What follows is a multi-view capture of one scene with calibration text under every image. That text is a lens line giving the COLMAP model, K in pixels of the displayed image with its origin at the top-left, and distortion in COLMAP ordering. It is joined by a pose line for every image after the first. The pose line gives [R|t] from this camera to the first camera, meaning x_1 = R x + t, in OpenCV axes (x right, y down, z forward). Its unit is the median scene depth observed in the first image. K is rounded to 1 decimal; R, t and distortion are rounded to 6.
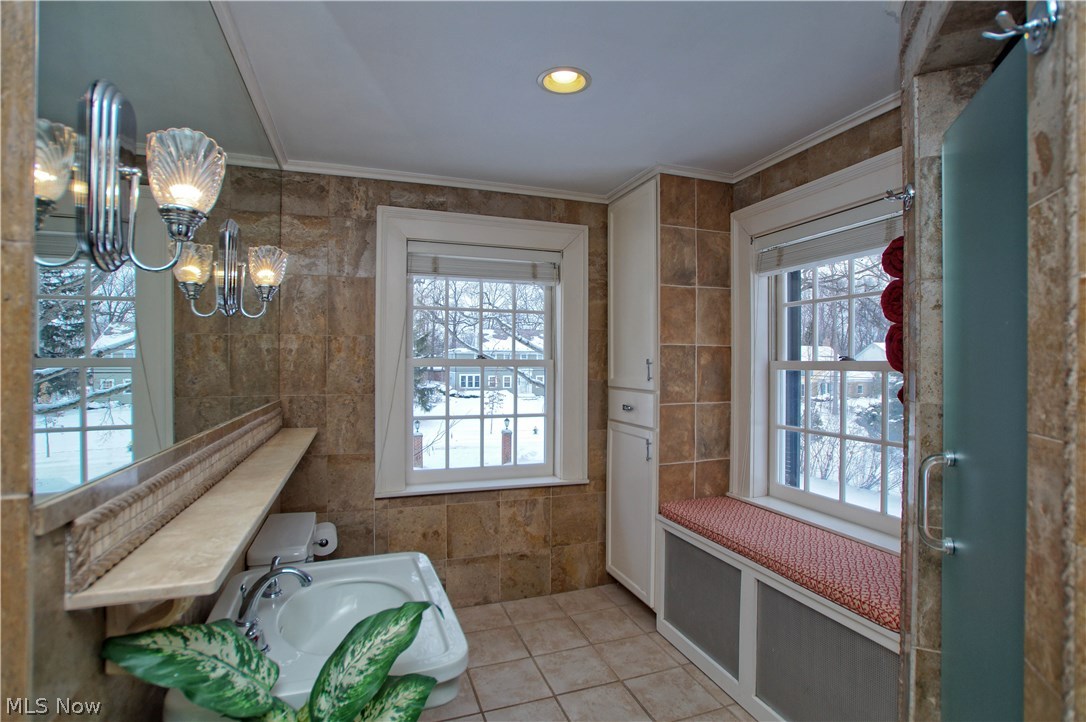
lens RADIAL K [[528.4, 0, 546.7], [0, 528.4, 360.3], [0, 0, 1]] dist [-0.078651, 0.040083]
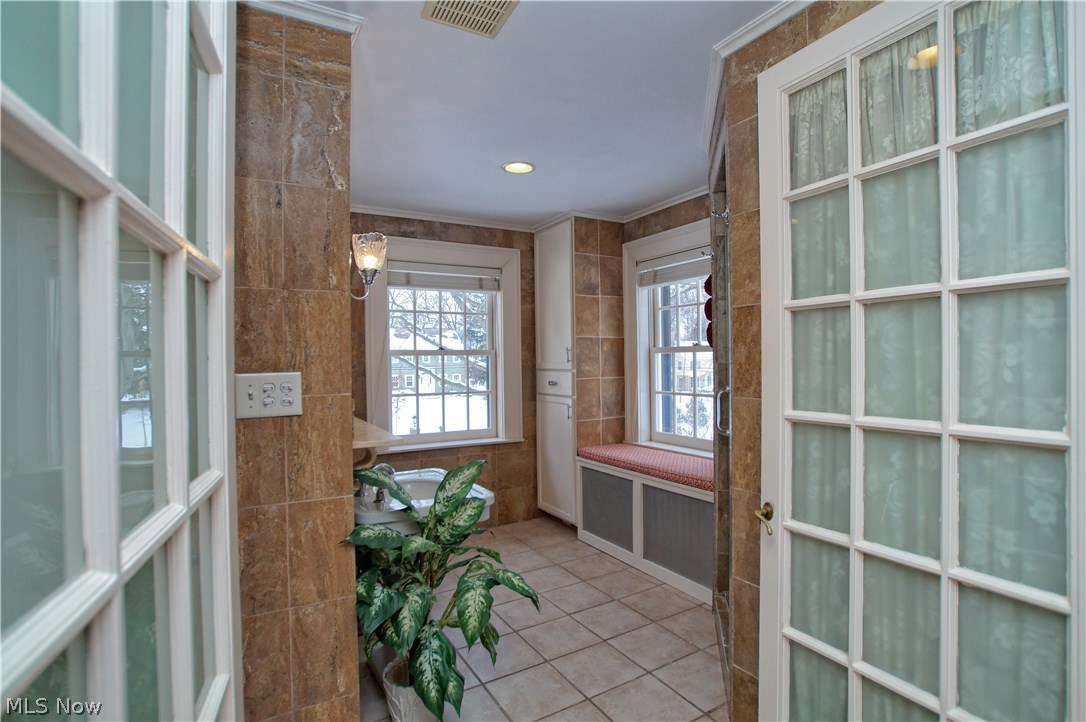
lens RADIAL K [[528.4, 0, 546.7], [0, 528.4, 360.3], [0, 0, 1]] dist [-0.078651, 0.040083]
pose [[0.982475, -0.018459, 0.185481, -0.122328], [0.017565, 0.999825, 0.006465, 0.021650], [-0.185567, -0.003093, 0.982627, -0.373721]]
